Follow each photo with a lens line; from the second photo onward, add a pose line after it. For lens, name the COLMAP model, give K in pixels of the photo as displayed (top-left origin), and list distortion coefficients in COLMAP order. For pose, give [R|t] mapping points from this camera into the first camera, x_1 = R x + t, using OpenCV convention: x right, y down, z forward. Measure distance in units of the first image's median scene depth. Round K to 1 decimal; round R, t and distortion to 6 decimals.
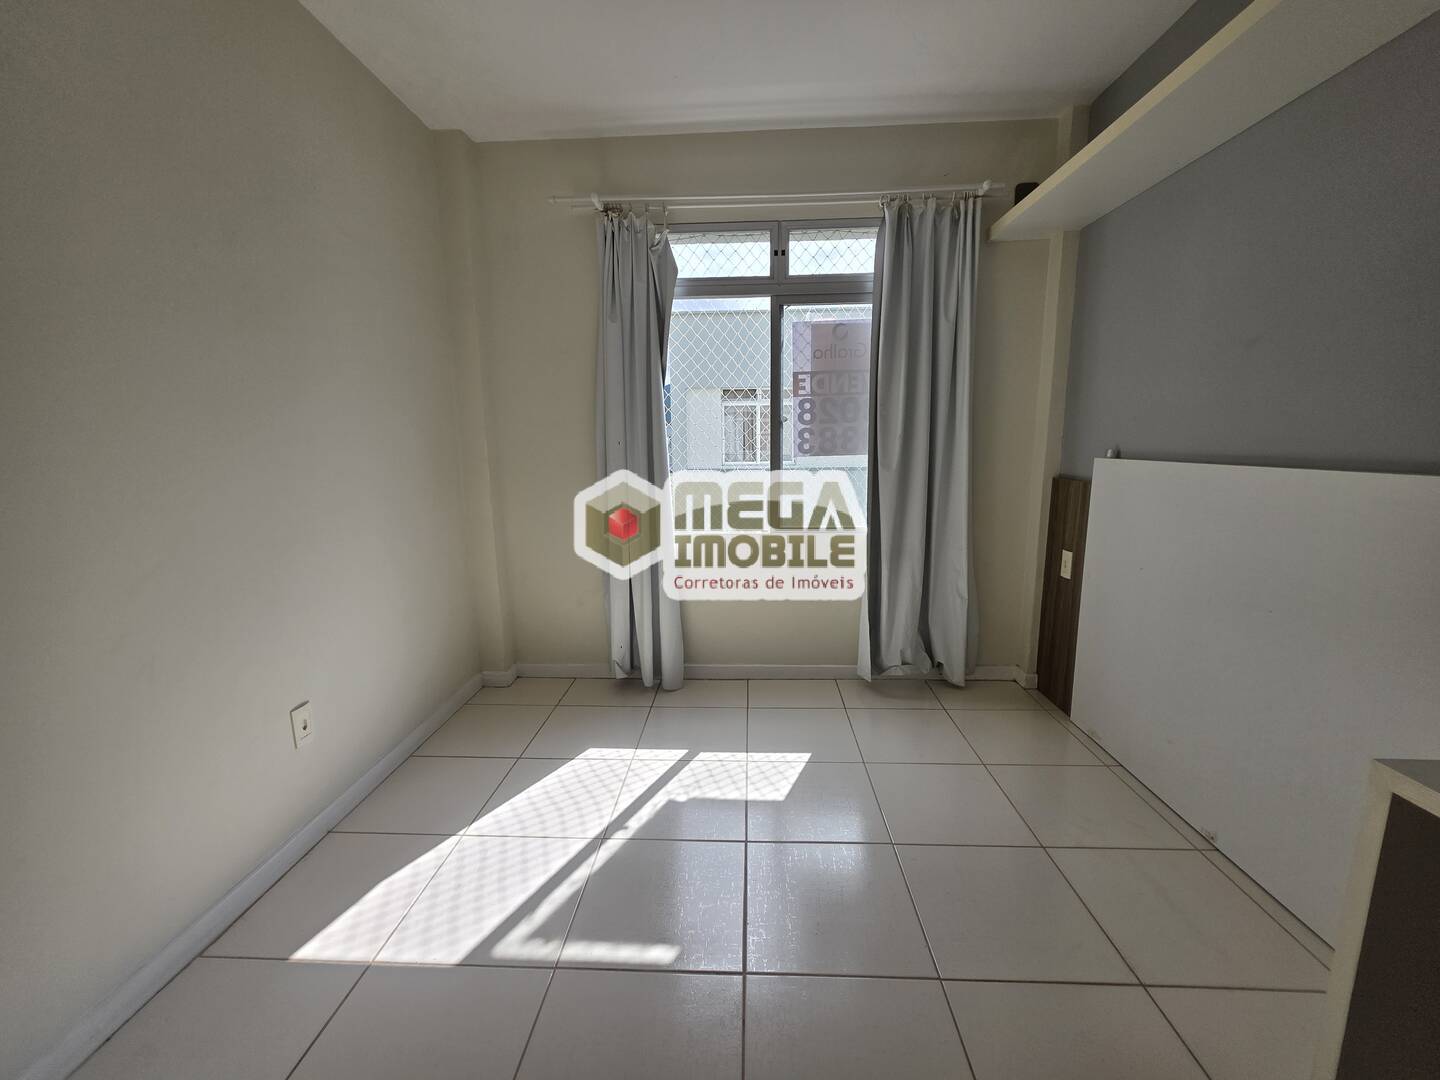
lens RADIAL K [[574.0, 0, 719.9], [0, 574.0, 537.2], [0, 0, 1]] dist [0.002604, -0.000015]
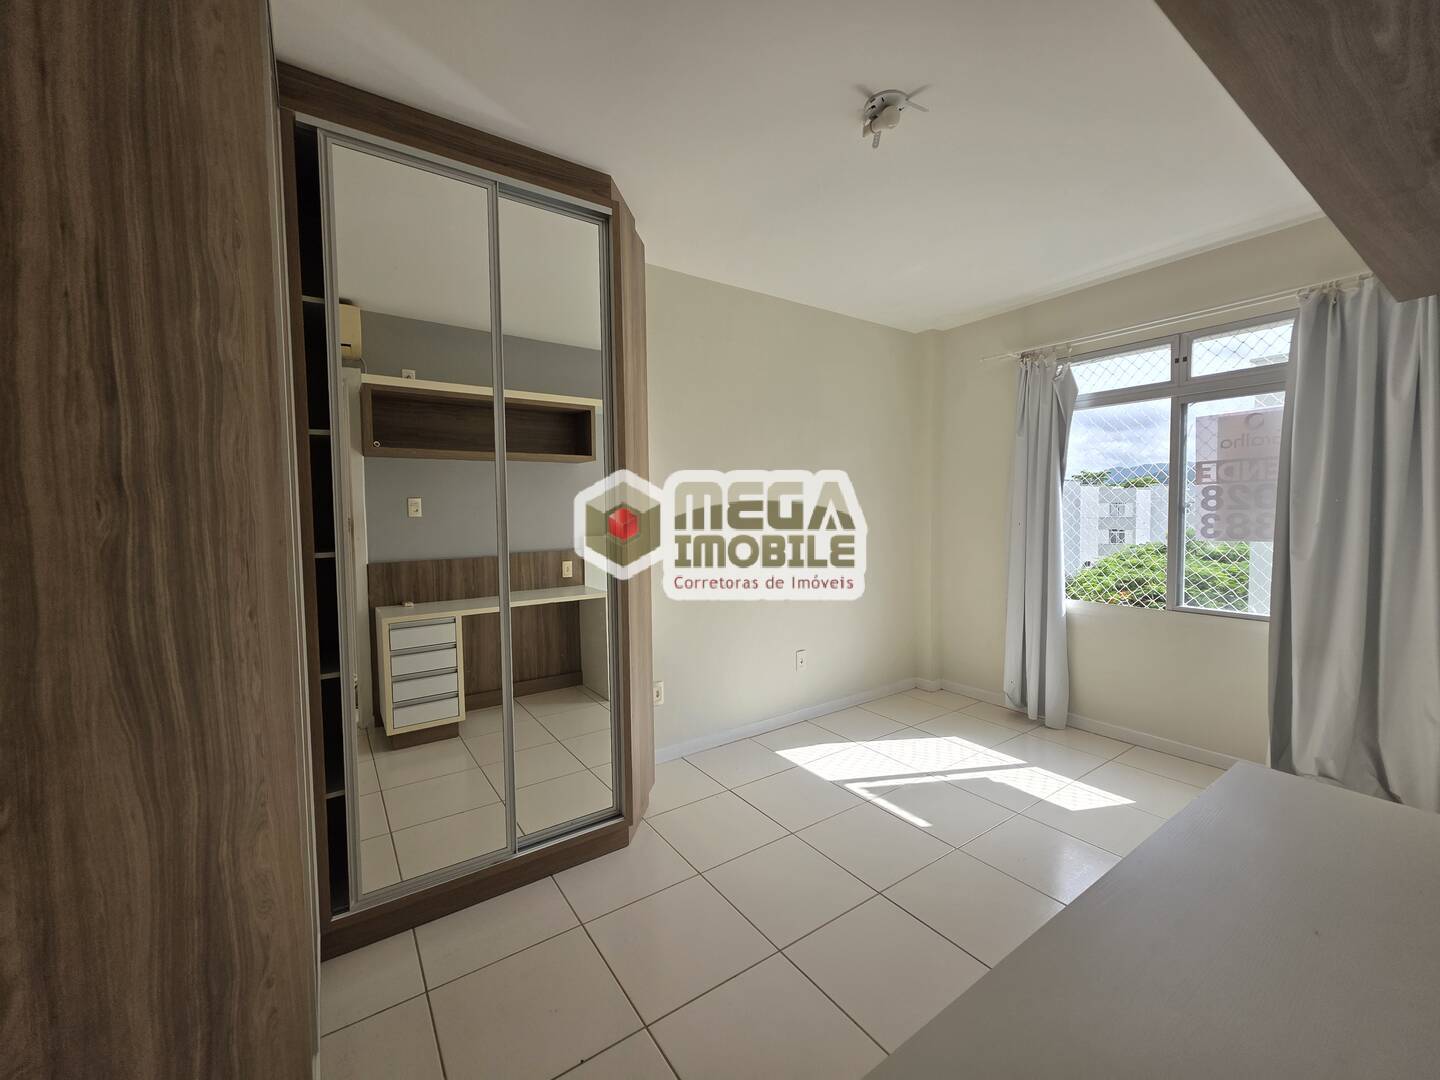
lens RADIAL K [[573.8, 0, 723.2], [0, 573.8, 539.5], [0, 0, 1]] dist [0.002849, 0.000434]
pose [[0.608186, 0.047566, -0.792368, 0.465165], [-0.130214, 0.990659, -0.040476, 0.014107], [0.783042, 0.127794, 0.608699, -0.337498]]
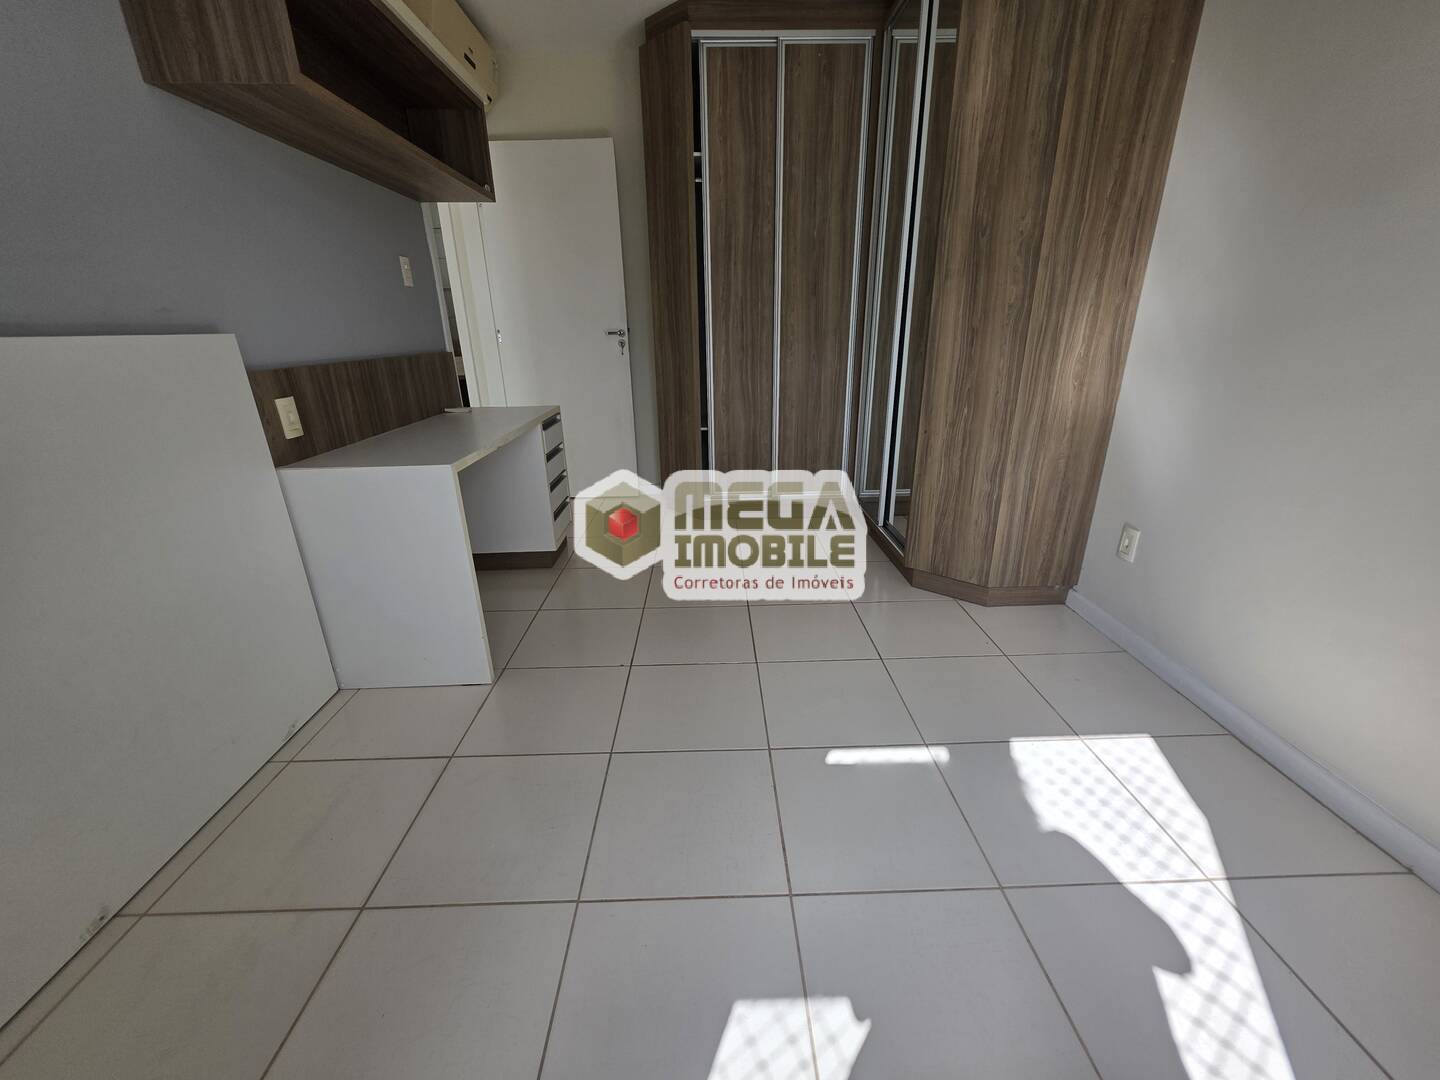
lens RADIAL K [[574.4, 0, 723.0], [0, 574.4, 534.5], [0, 0, 1]] dist [0.001495, 0.000334]
pose [[-0.996513, 0.054017, -0.063592, 0.100339], [0.015351, 0.867837, 0.496612, -0.121932], [0.082013, 0.493904, -0.865640, 0.929700]]
